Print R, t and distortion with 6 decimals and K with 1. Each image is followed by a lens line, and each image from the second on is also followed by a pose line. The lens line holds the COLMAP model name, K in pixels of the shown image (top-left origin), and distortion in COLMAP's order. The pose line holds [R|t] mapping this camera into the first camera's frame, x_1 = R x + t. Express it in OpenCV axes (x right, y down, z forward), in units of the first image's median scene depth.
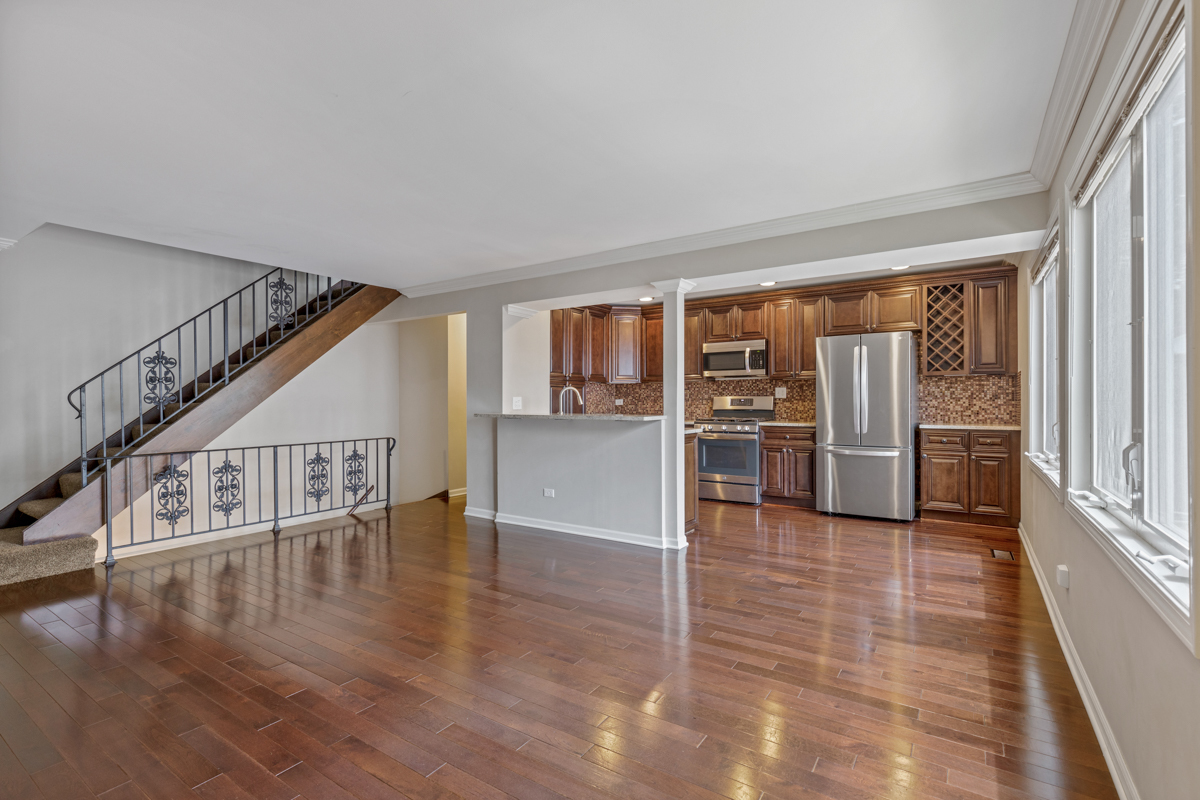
lens RADIAL K [[545.4, 0, 612.5], [0, 545.4, 400.5], [0, 0, 1]] dist [0.005777, 0.000326]
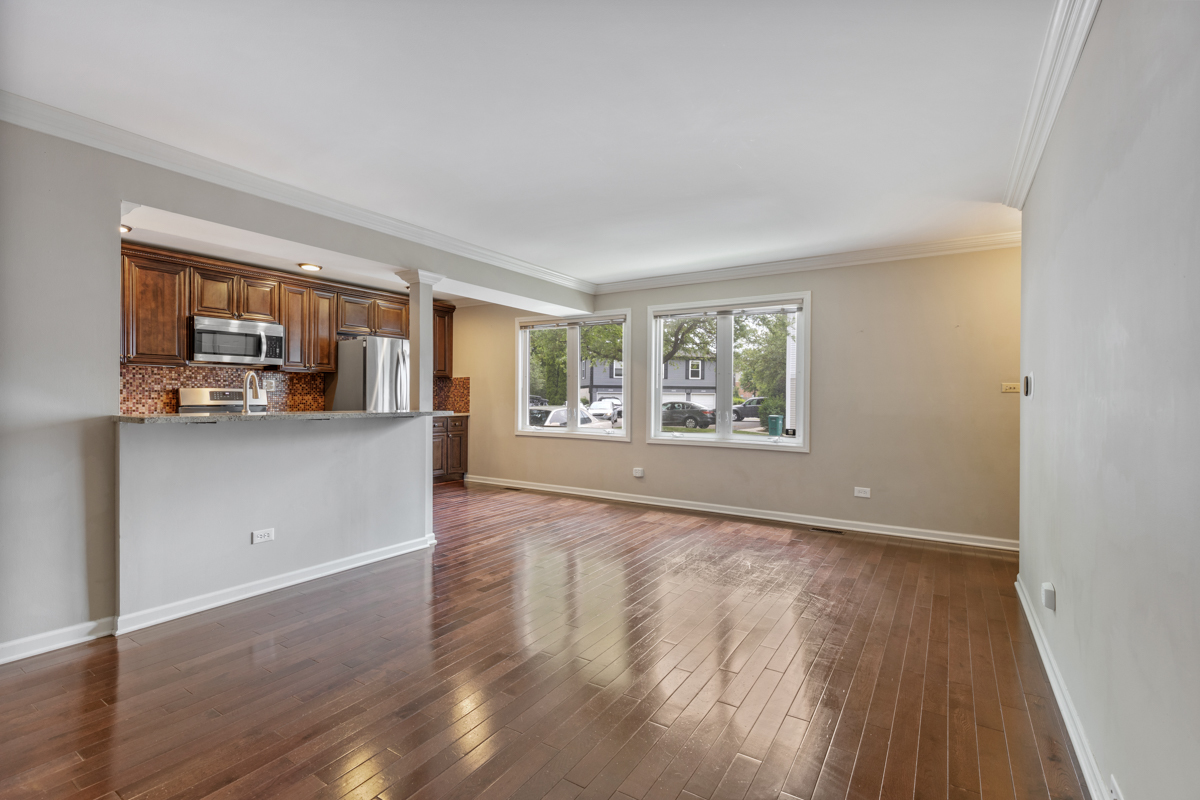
lens RADIAL K [[545.4, 0, 608.3], [0, 545.4, 396.0], [0, 0, 1]] dist [0.005777, 0.000326]
pose [[-0.019000, 0.005362, 0.999805, -0.721155], [-0.007735, 0.999955, -0.005509, 0.004447], [-0.999790, -0.007838, -0.018957, 0.566873]]
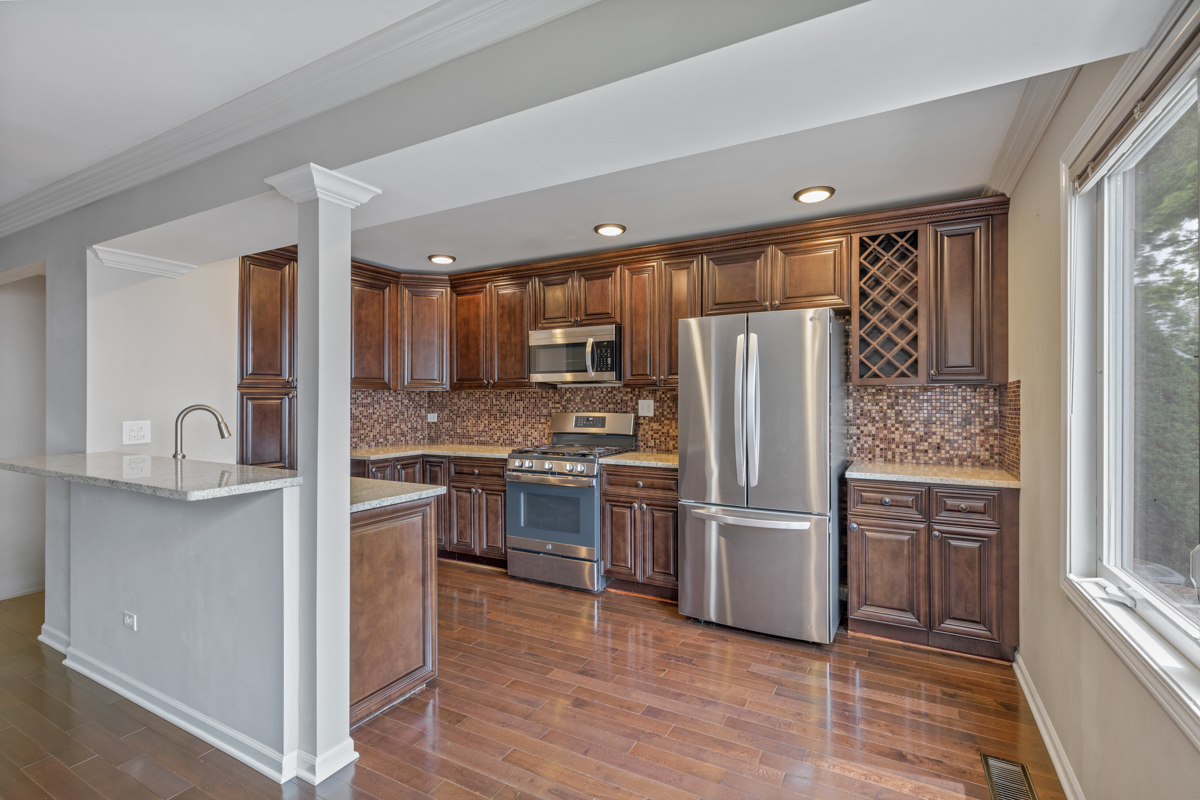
lens RADIAL K [[545.4, 0, 612.9], [0, 545.4, 398.0], [0, 0, 1]] dist [0.005777, 0.000326]
pose [[0.996240, 0.001681, 0.086623, 0.259452], [-0.001660, 0.999999, -0.000313, -0.031253], [-0.086624, 0.000168, 0.996241, 0.434586]]
